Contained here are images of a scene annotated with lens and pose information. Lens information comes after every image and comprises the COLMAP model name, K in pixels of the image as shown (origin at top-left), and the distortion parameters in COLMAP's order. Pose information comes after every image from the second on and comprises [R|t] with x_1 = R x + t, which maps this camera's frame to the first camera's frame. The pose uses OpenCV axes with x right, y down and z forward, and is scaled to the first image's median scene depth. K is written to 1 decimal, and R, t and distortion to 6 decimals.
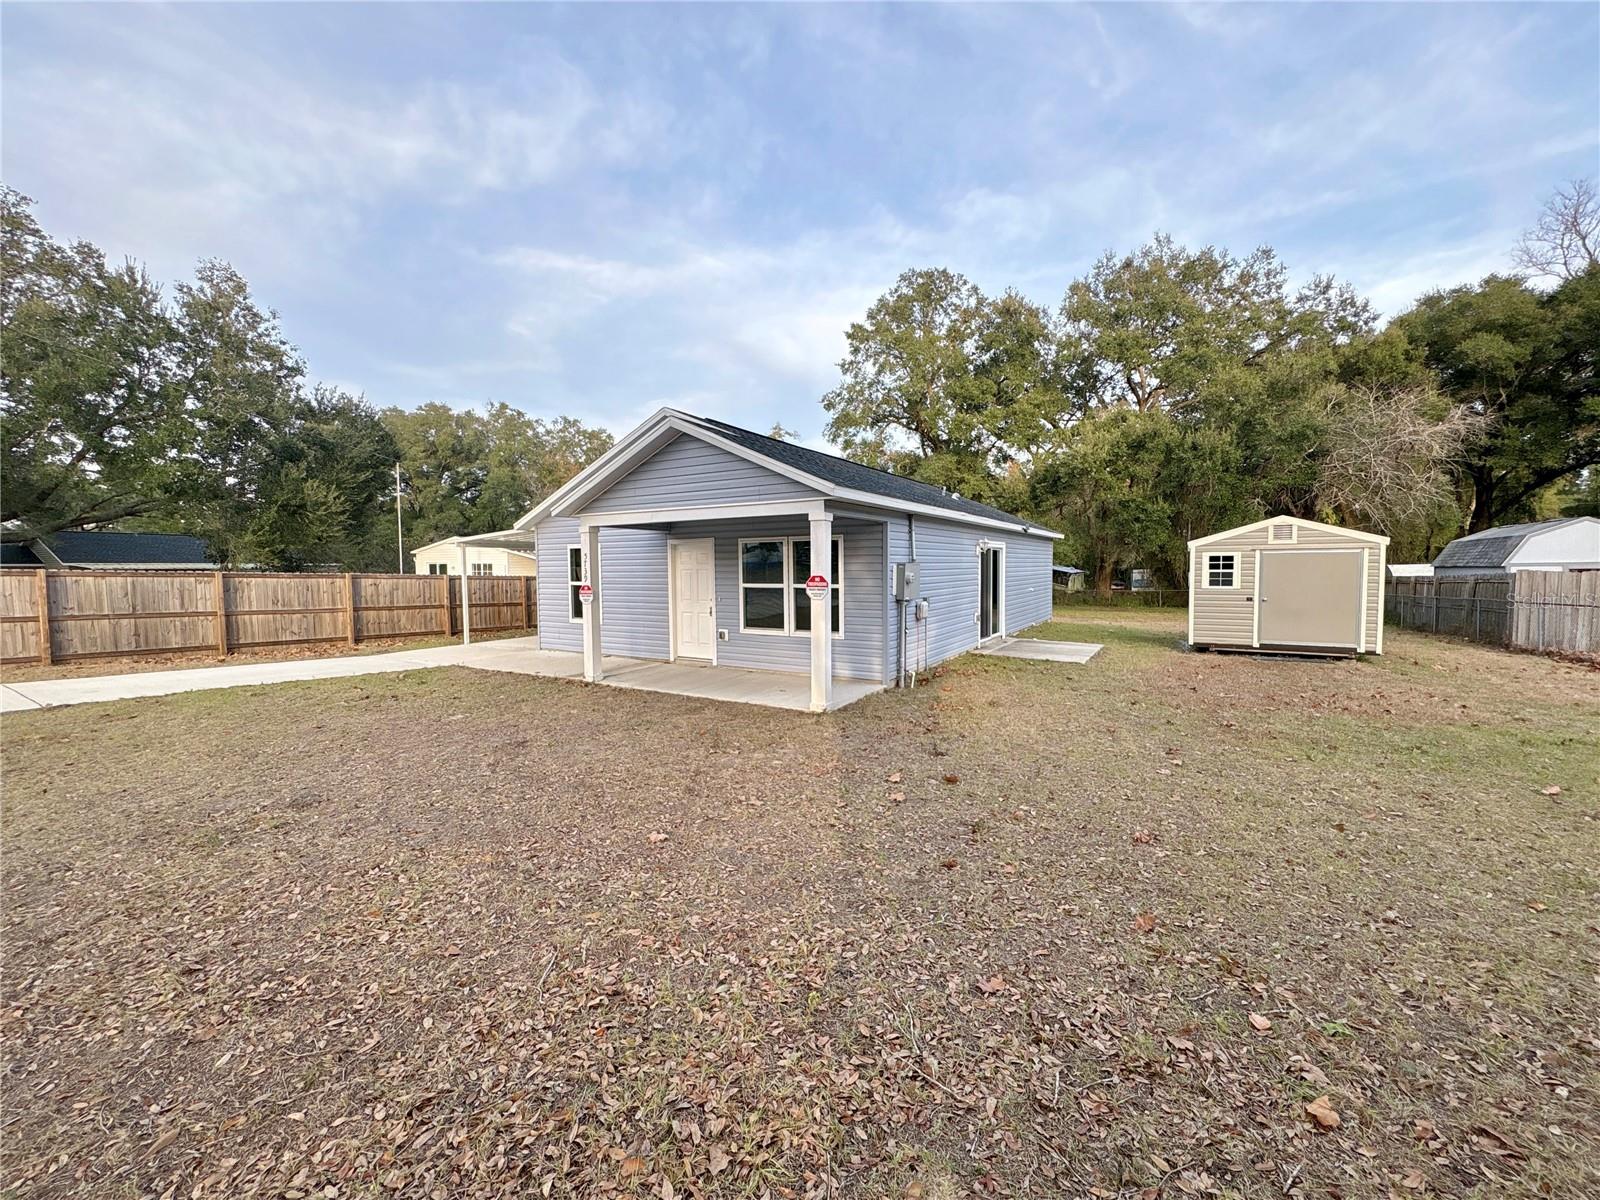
lens RADIAL K [[636.7, 0, 798.0], [0, 636.7, 601.7], [0, 0, 1]] dist [0.000696, 0.000152]
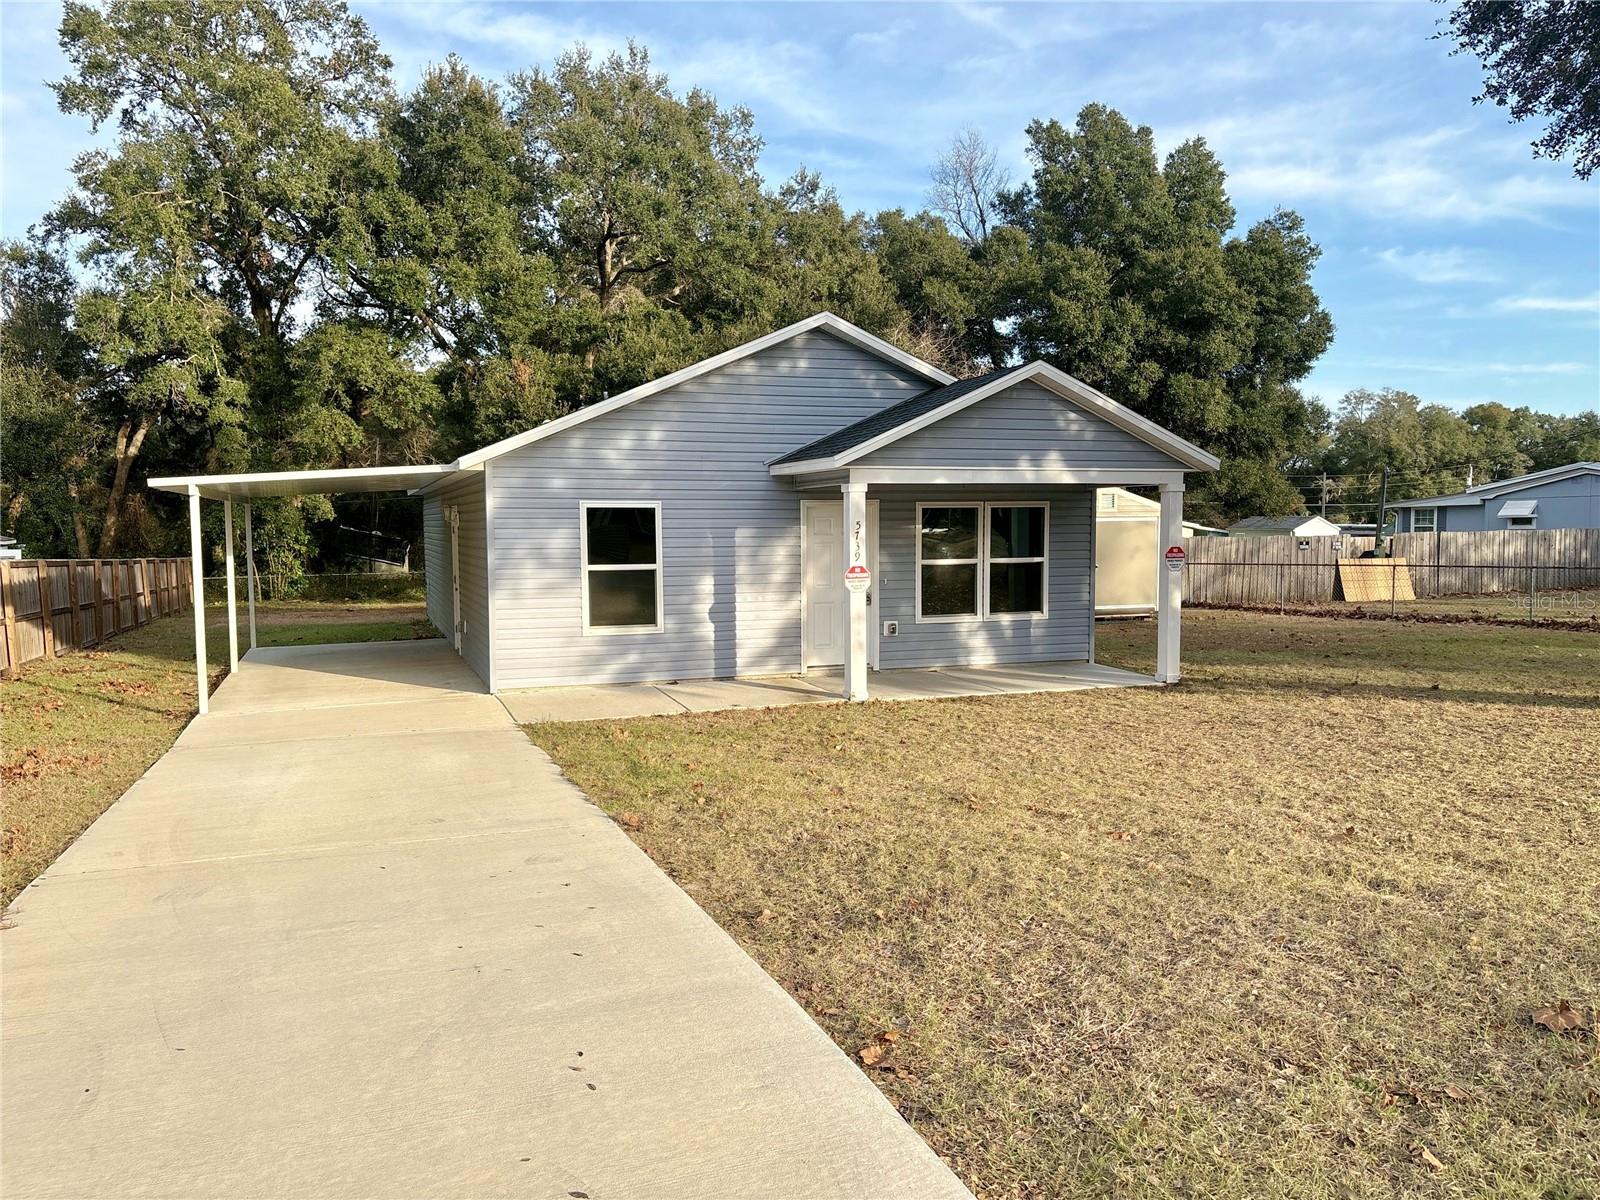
lens RADIAL K [[1209.4, 0, 810.8], [0, 1209.4, 608.8], [0, 0, 1]] dist [0.043314, -0.042082]
pose [[0.603467, -0.057429, 0.795317, -0.908252], [0.046489, 0.998240, 0.036808, -0.020214], [-0.796031, 0.014761, 0.605075, 0.149058]]
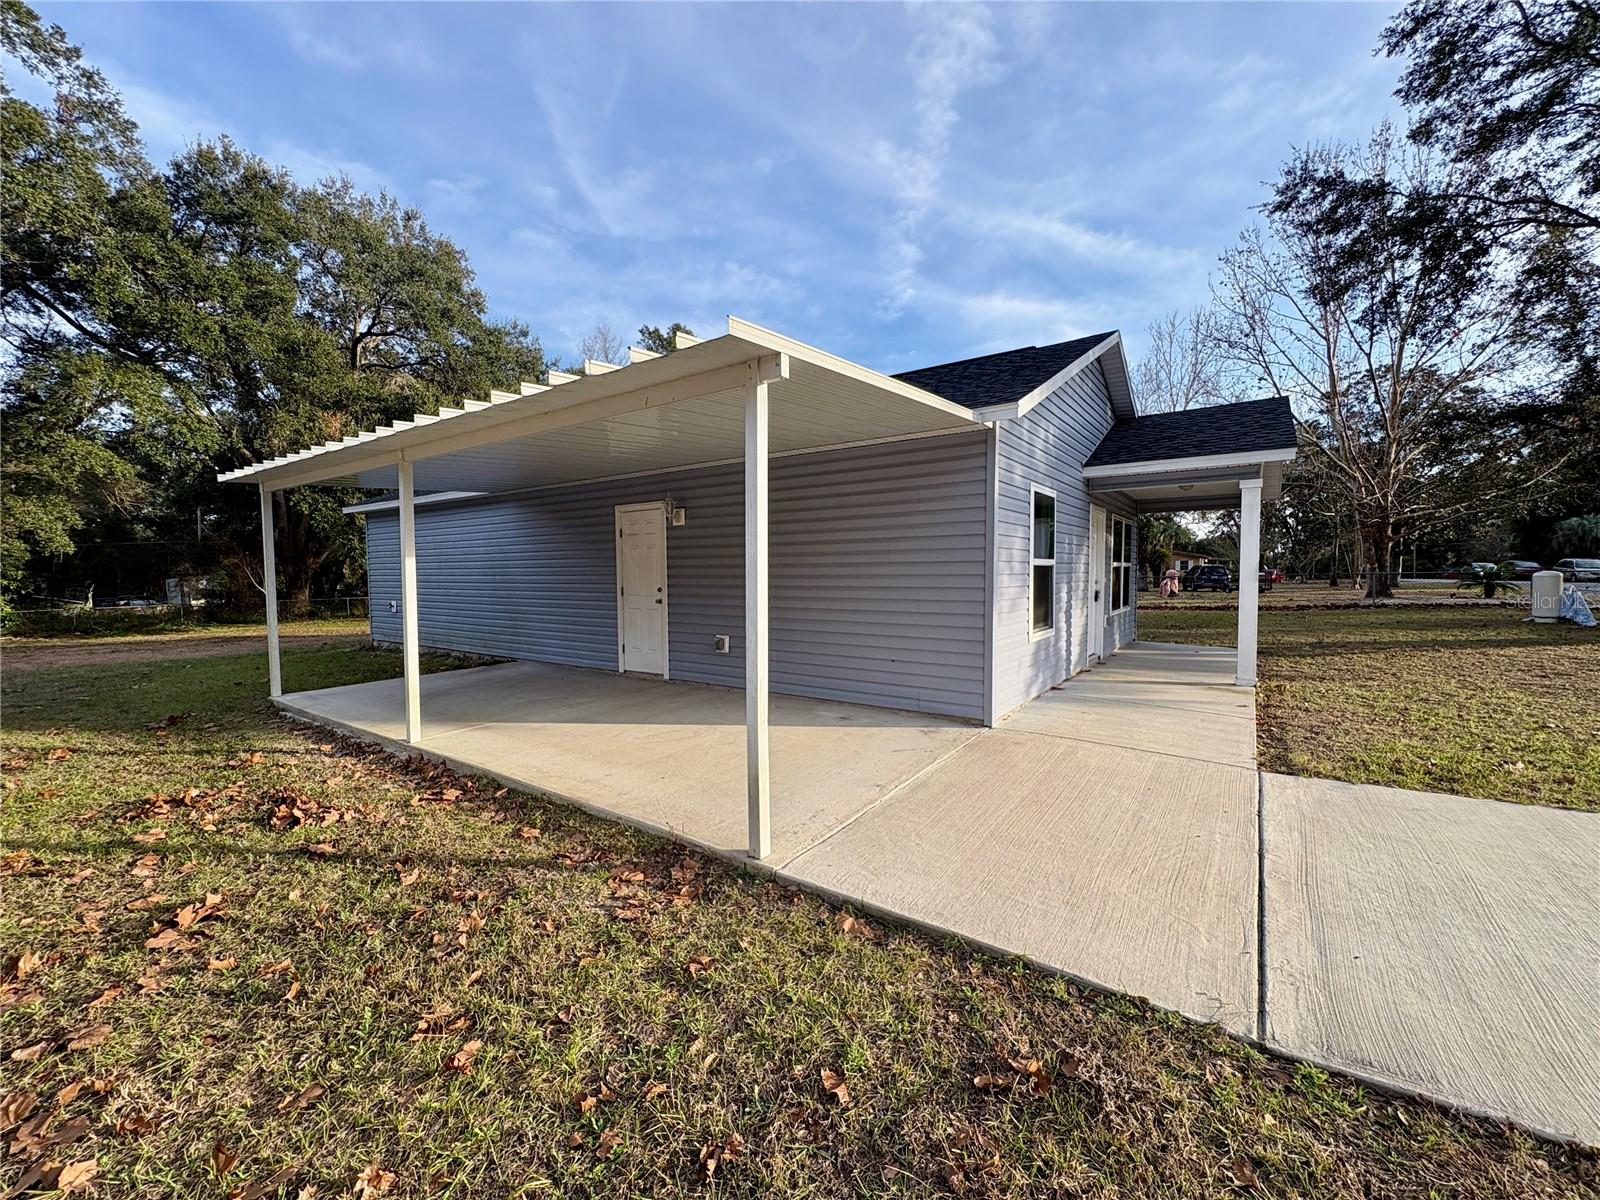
lens RADIAL K [[642.7, 0, 799.3], [0, 642.7, 597.4], [0, 0, 1]] dist [0.004445, 0.000416]
pose [[0.063223, -0.036565, 0.997329, -0.702196], [0.059063, 0.997714, 0.032835, -0.025155], [-0.996250, 0.056829, 0.065239, 0.948392]]
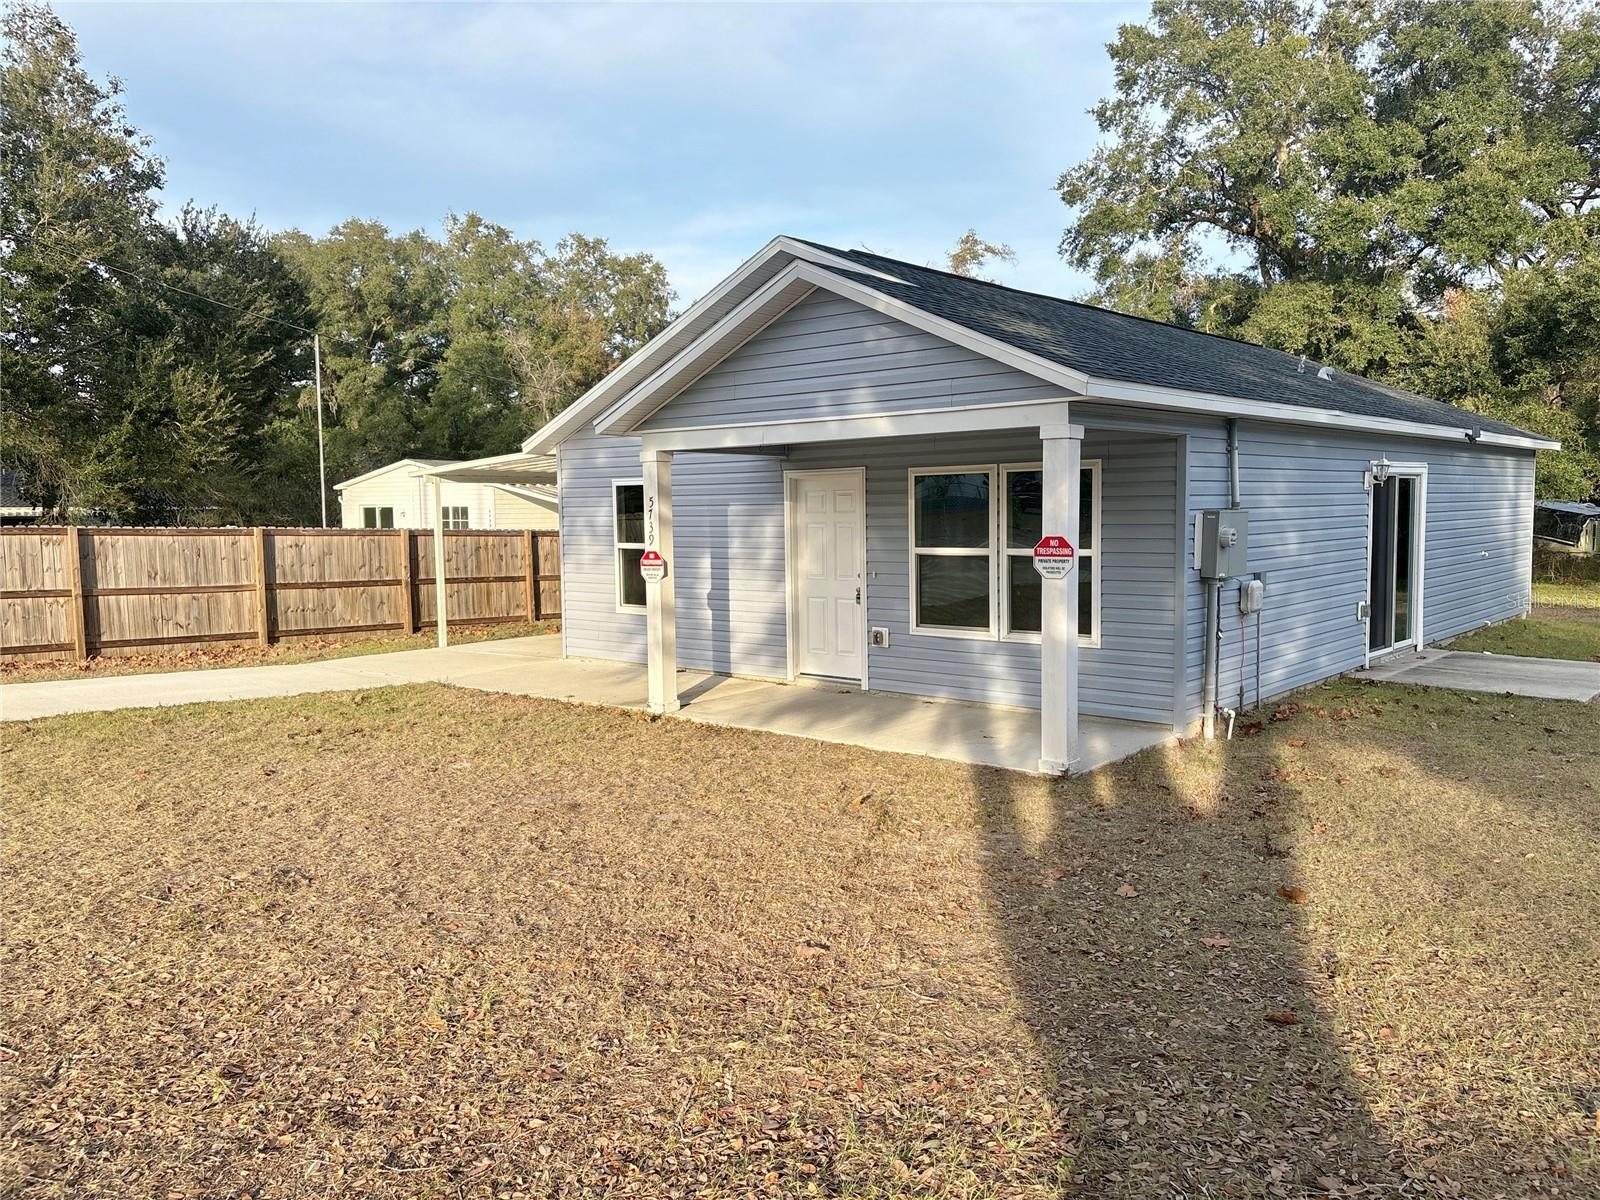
lens RADIAL K [[1209.4, 0, 793.7], [0, 1209.4, 608.1], [0, 0, 1]] dist [0.043314, -0.042082]
pose [[0.985228, 0.008449, -0.171039, -0.006739], [-0.003353, 0.999542, 0.030064, -0.004308], [0.171215, -0.029047, 0.984805, -0.052572]]
